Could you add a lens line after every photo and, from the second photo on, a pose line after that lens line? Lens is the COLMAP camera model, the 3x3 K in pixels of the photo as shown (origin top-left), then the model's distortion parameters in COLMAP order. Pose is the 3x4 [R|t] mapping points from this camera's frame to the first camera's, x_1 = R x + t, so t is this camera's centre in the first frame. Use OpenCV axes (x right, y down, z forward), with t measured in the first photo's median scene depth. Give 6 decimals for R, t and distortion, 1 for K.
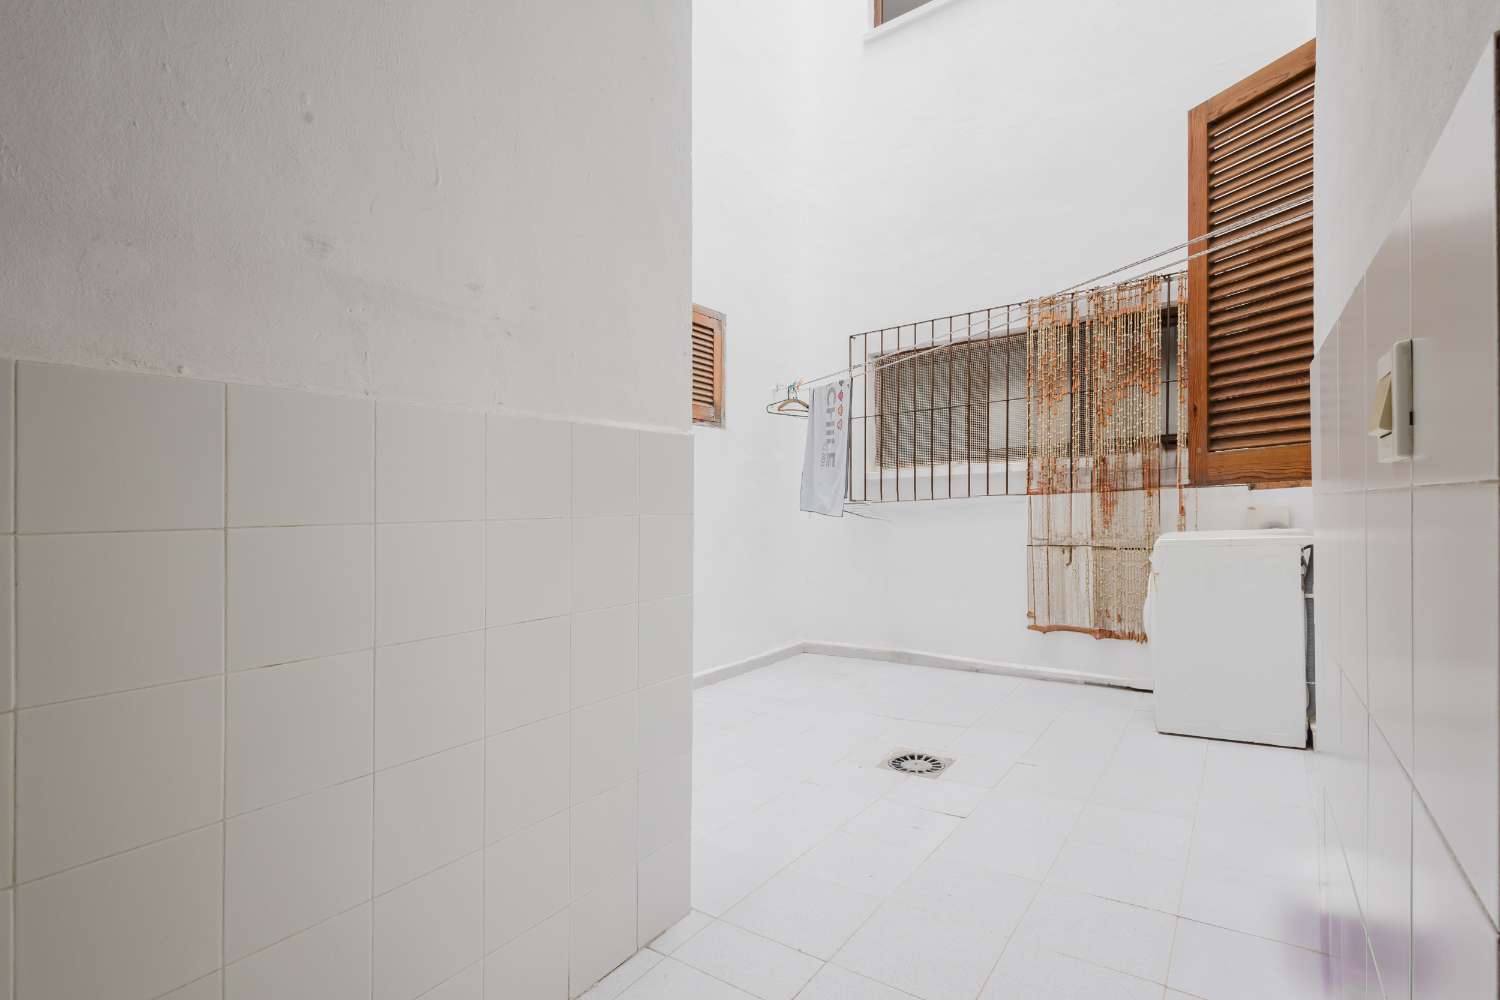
lens RADIAL K [[687.0, 0, 752.7], [0, 687.0, 521.3], [0, 0, 1]] dist [-0.000257, 0.000310]
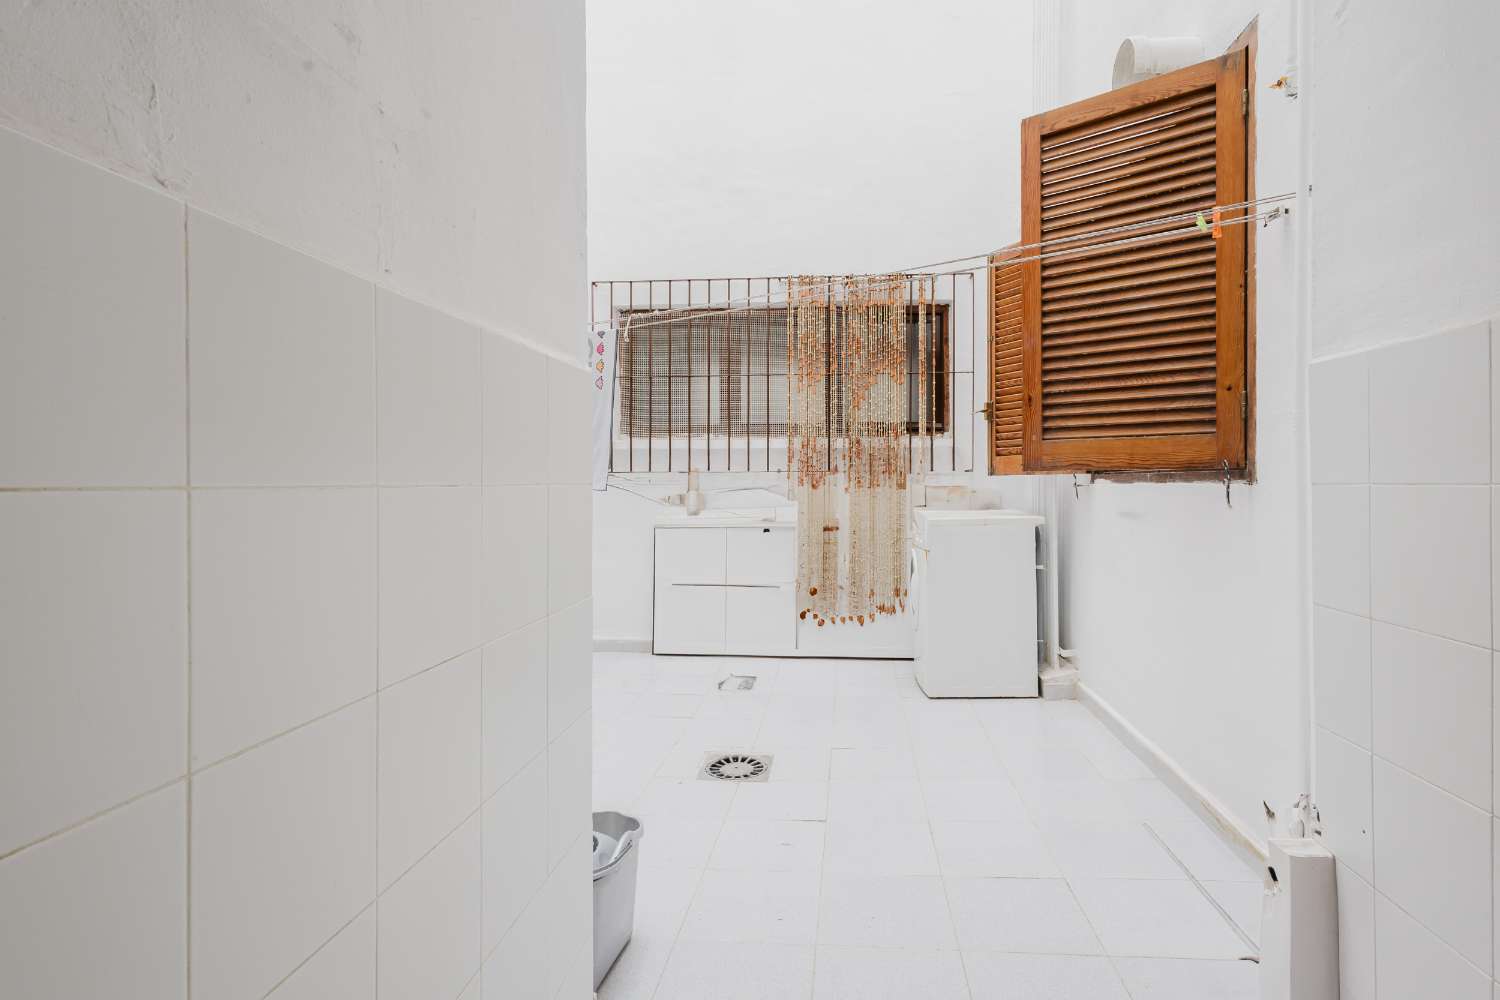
lens RADIAL K [[703.0, 0, 751.3], [0, 703.0, 505.8], [0, 0, 1]] dist [0.000702, 0.006345]
pose [[0.858969, 0.010741, 0.511915, -0.172766], [-0.018381, 0.999782, 0.009865, 0.000440], [-0.511698, -0.017884, 0.858979, 0.161104]]
